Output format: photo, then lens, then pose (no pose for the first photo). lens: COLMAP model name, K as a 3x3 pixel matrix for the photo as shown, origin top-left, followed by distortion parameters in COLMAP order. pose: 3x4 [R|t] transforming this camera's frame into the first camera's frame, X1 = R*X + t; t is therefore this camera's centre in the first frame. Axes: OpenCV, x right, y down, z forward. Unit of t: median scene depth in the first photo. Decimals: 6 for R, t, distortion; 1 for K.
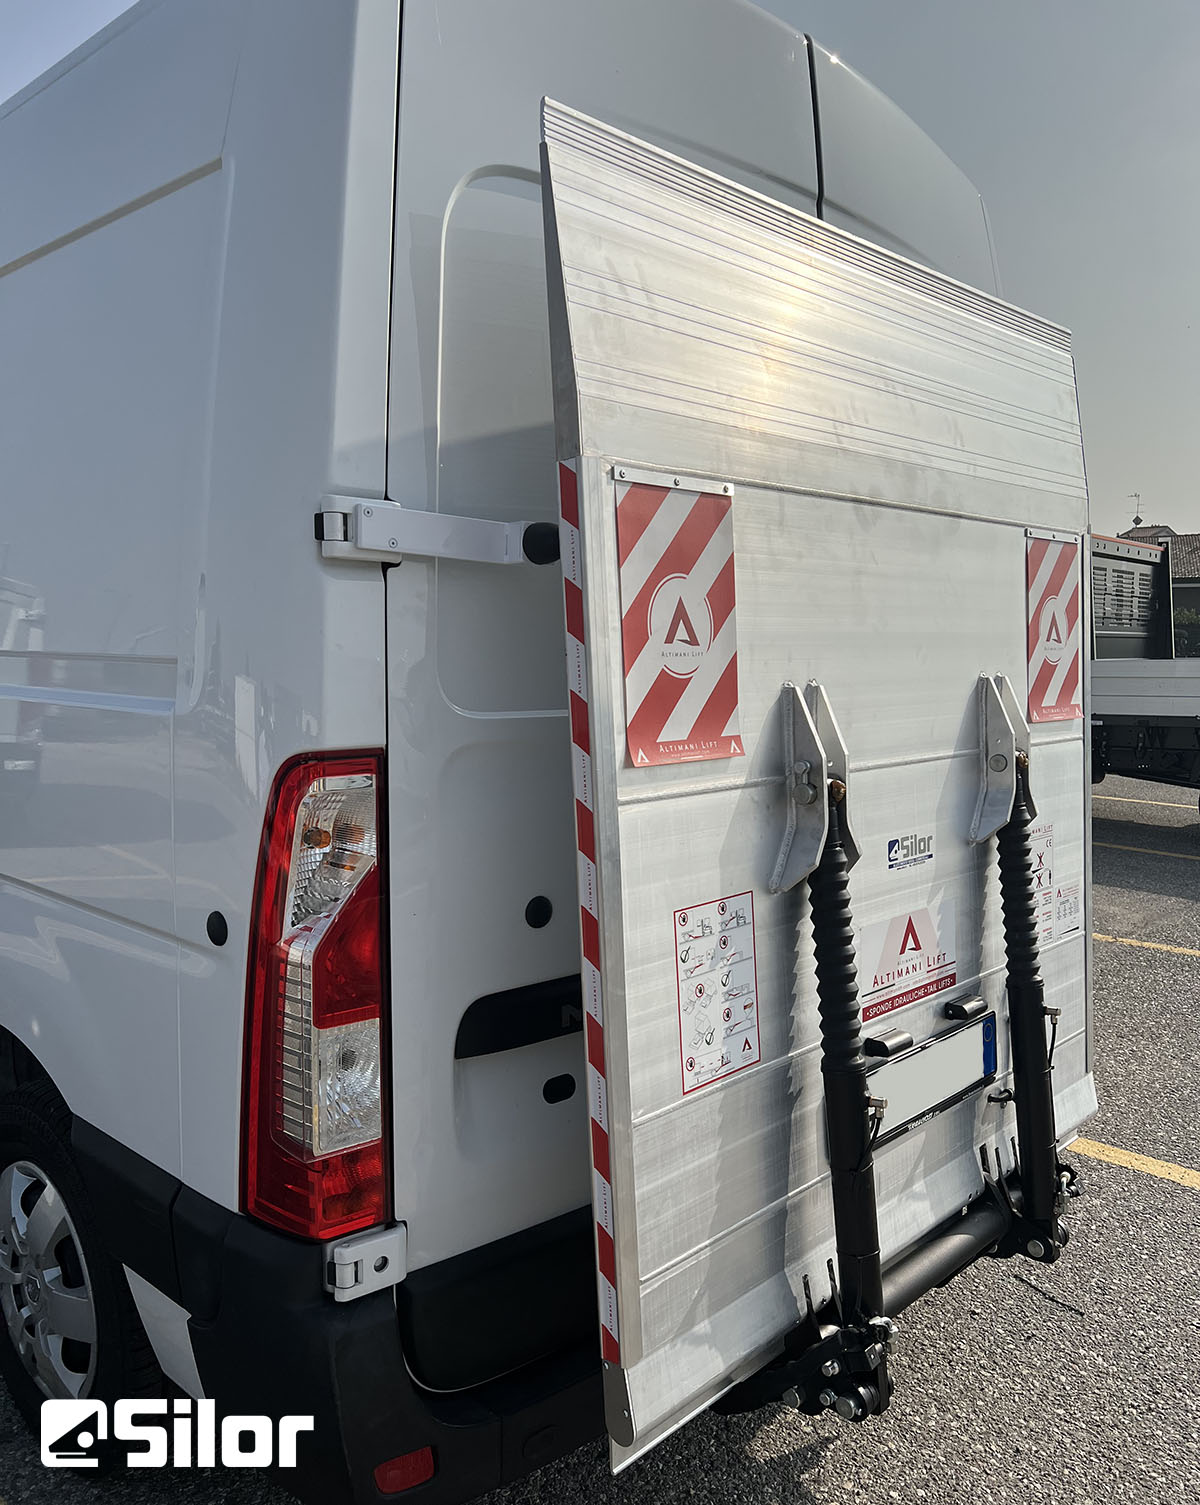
lens RADIAL K [[1208.7, 0, 600.4], [0, 1208.7, 777.4], [0, 0, 1]] dist [0.082086, -0.100436]
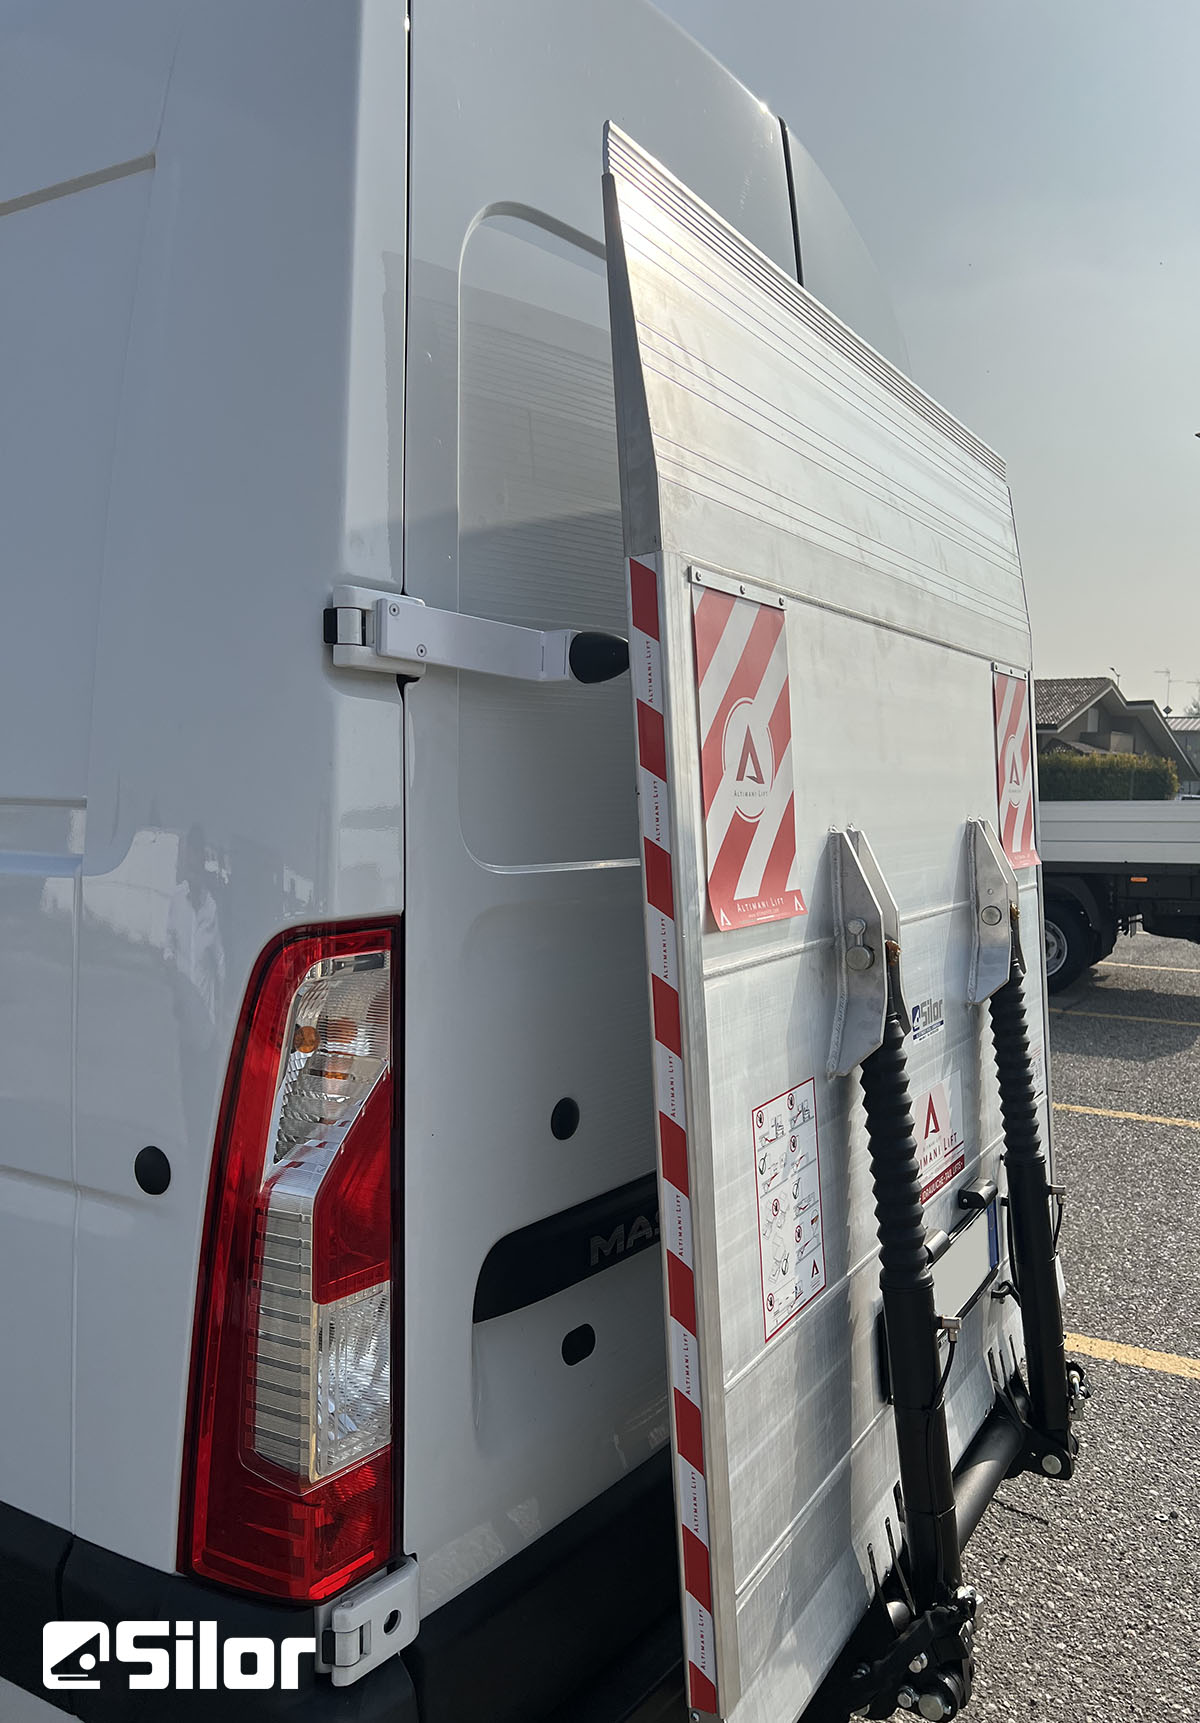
lens RADIAL K [[1294.6, 0, 645.8], [0, 1294.6, 831.8], [0, 0, 1]] dist [0.075607, -0.087570]
pose [[0.970755, -0.004807, 0.240026, -0.210192], [0.022497, 0.997222, -0.071015, -0.014445], [-0.239018, 0.074337, 0.968165, 0.158557]]
